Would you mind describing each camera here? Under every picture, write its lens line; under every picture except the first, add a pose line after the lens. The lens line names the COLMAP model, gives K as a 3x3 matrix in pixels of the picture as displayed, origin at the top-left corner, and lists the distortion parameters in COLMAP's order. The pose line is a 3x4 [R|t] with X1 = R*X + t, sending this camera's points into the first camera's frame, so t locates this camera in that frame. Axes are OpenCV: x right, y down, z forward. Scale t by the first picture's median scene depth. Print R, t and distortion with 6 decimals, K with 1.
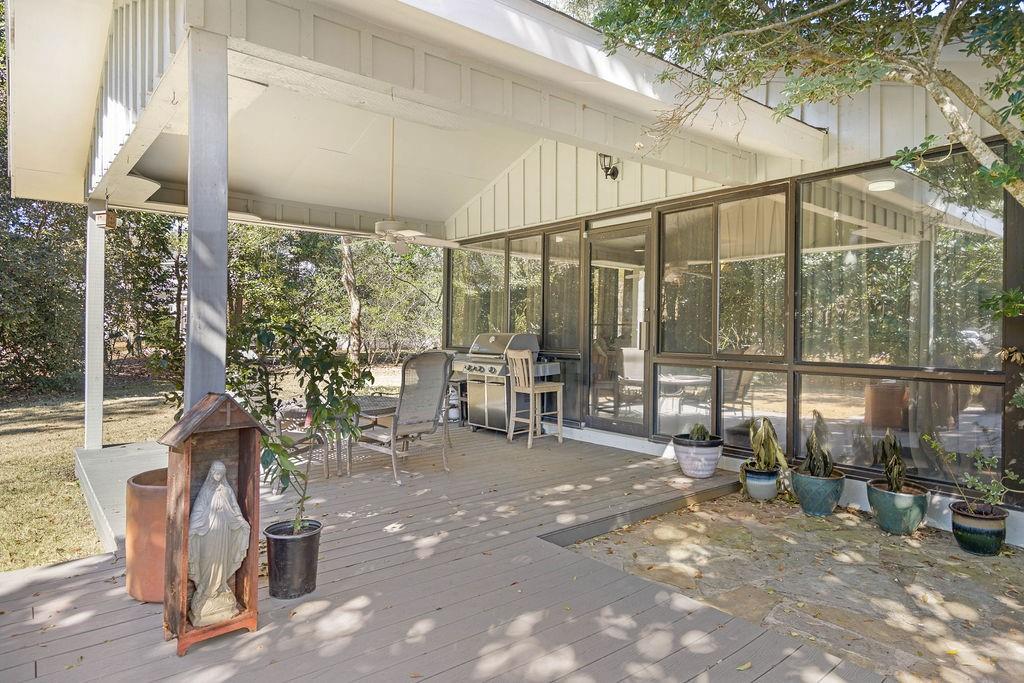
lens RADIAL K [[601.9, 0, 511.8], [0, 601.9, 327.1], [0, 0, 1]] dist [0.000964, -0.000034]
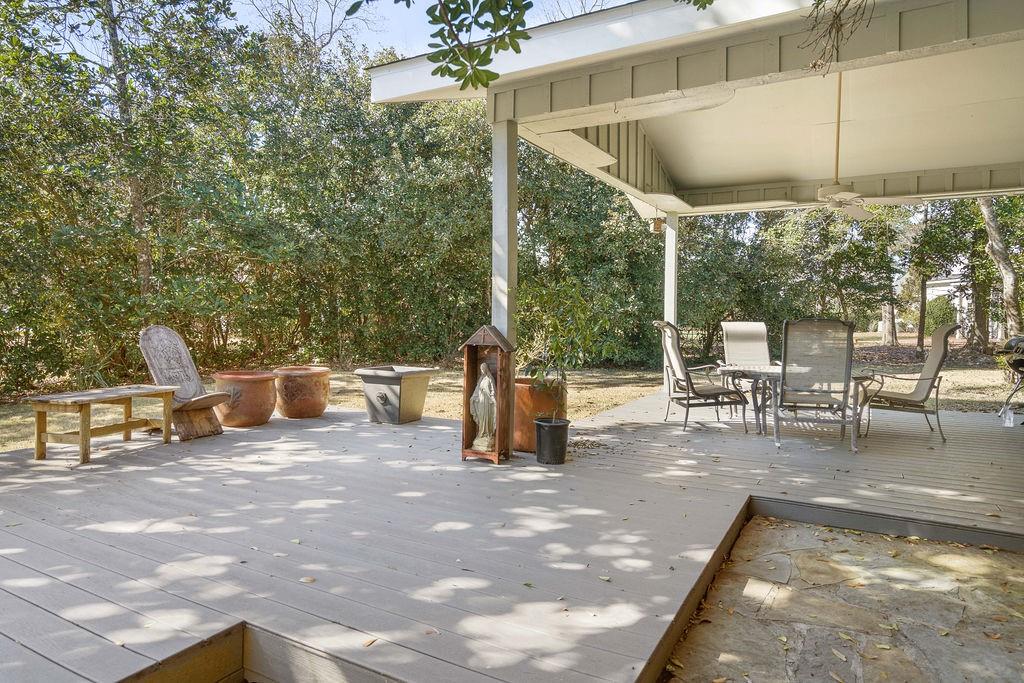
lens RADIAL K [[601.9, 0, 511.8], [0, 601.9, 327.1], [0, 0, 1]] dist [0.000964, -0.000034]
pose [[0.371021, 0.009754, -0.928573, 1.015738], [0.001556, 0.999937, 0.011126, 0.075029], [0.928623, -0.005573, 0.370982, 0.340030]]
